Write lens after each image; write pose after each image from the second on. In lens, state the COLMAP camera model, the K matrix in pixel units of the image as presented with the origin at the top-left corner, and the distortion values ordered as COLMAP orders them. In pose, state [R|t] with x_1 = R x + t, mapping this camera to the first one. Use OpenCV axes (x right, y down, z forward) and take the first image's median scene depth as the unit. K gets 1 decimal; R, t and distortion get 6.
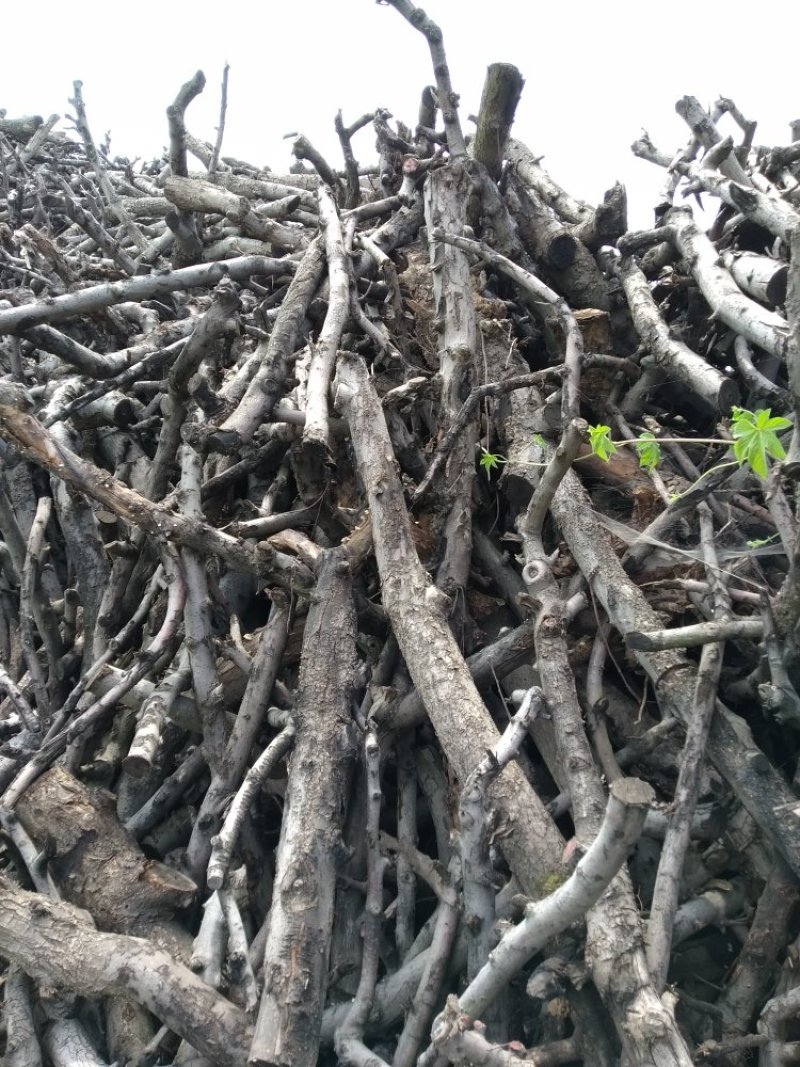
lens RADIAL K [[794.3, 0, 407.8], [0, 794.3, 527.0], [0, 0, 1]] dist [0.063265, -0.107030]
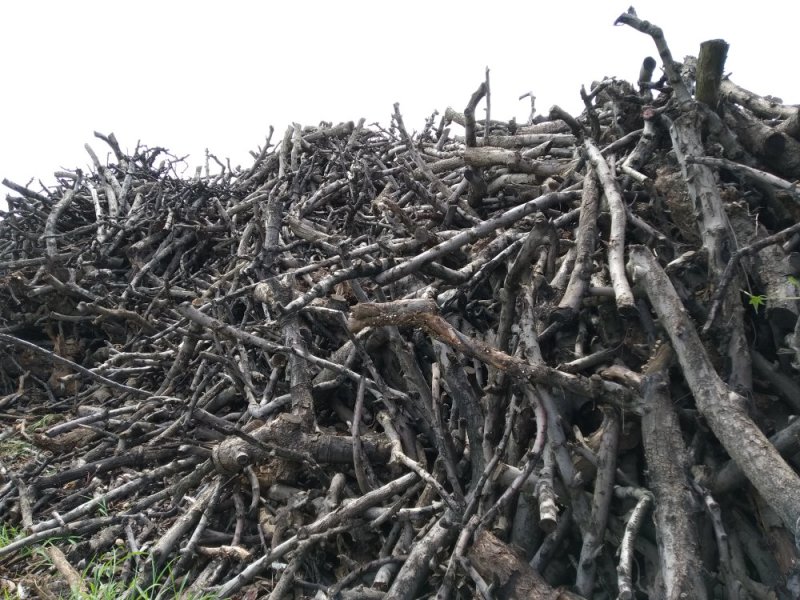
lens RADIAL K [[605.7, 0, 401.6], [0, 605.7, 304.6], [0, 0, 1]] dist [-0.000836, -0.006960]
pose [[0.934518, -0.154644, -0.320563, -0.152226], [0.123844, 0.985677, -0.114470, -0.031208], [0.333674, 0.067274, 0.940285, -0.252160]]
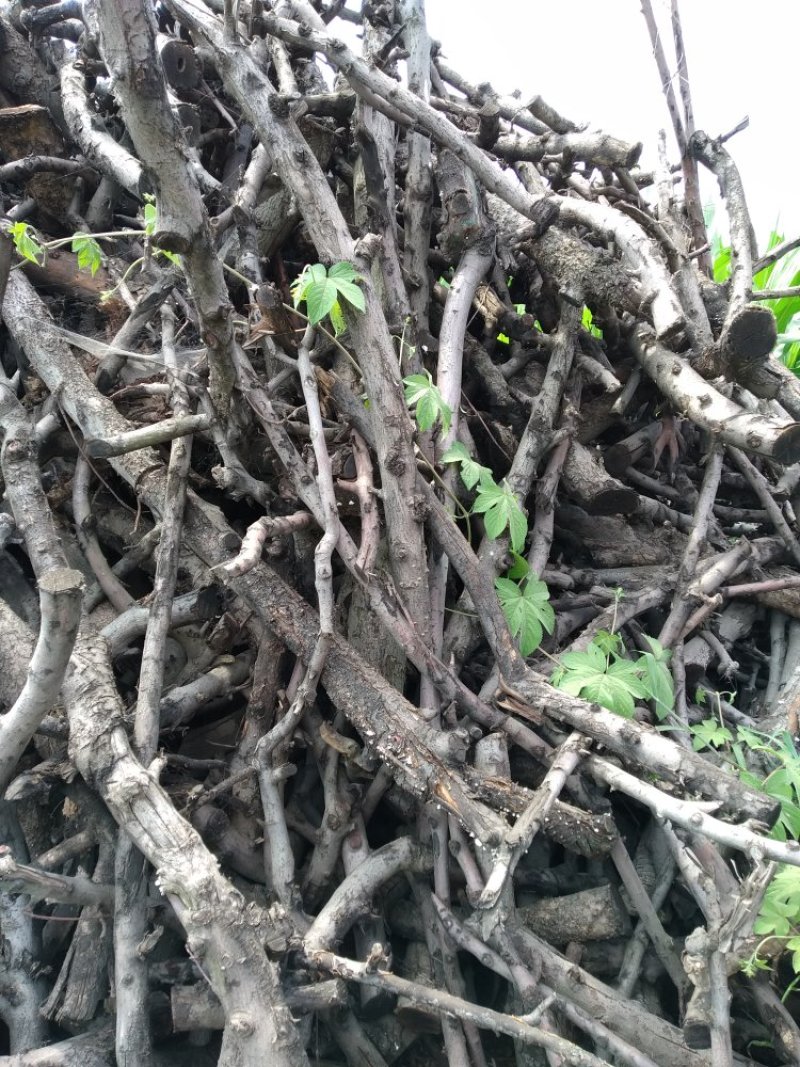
lens RADIAL K [[794.3, 0, 407.8], [0, 794.3, 527.0], [0, 0, 1]] dist [0.063265, -0.107030]
pose [[0.897801, -0.185568, 0.399398, 0.185509], [0.118526, 0.975244, 0.186685, 0.084110], [-0.424153, -0.120267, 0.897569, -0.053535]]
